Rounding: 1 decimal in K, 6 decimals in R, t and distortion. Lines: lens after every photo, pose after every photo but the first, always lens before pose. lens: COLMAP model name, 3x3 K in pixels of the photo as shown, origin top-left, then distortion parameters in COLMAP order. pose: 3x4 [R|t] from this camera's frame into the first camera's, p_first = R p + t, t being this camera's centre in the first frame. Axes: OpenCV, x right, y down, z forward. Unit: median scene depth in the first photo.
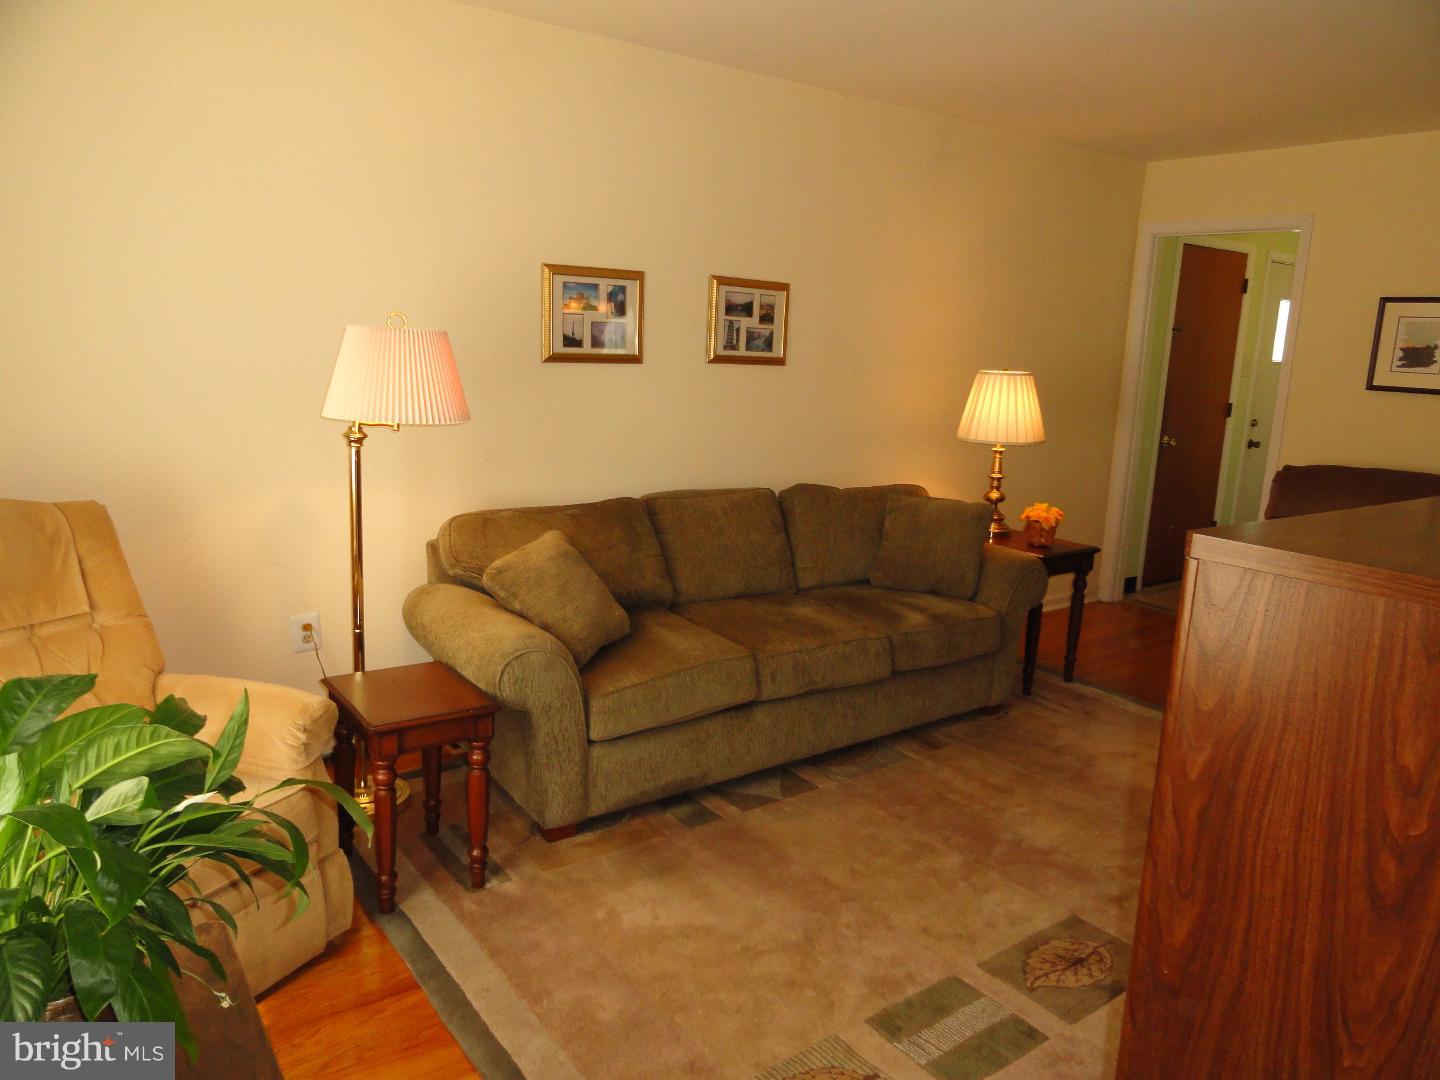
lens RADIAL K [[1010.7, 0, 713.8], [0, 1010.7, 532.2], [0, 0, 1]] dist [0.001964, 0.000702]
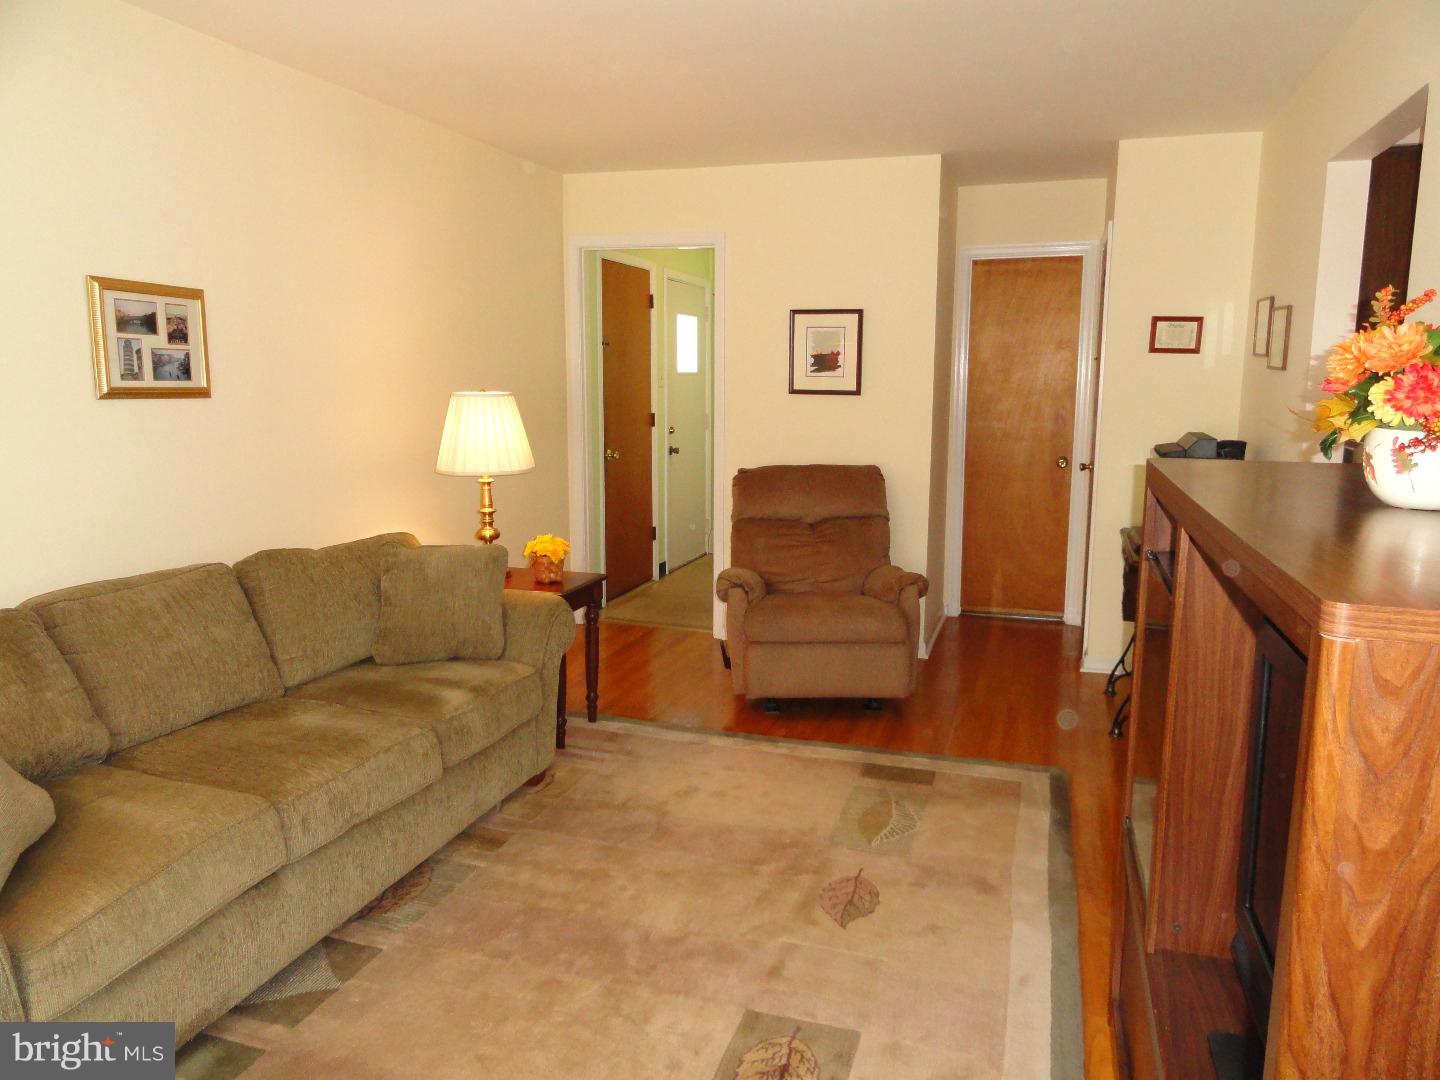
lens RADIAL K [[1010.7, 0, 713.8], [0, 1010.7, 532.2], [0, 0, 1]] dist [0.001964, 0.000702]
pose [[0.813992, -0.124726, 0.567327, -0.073030], [0.136574, 0.990390, 0.021782, -0.033797], [-0.564592, 0.059752, 0.823205, 0.189670]]
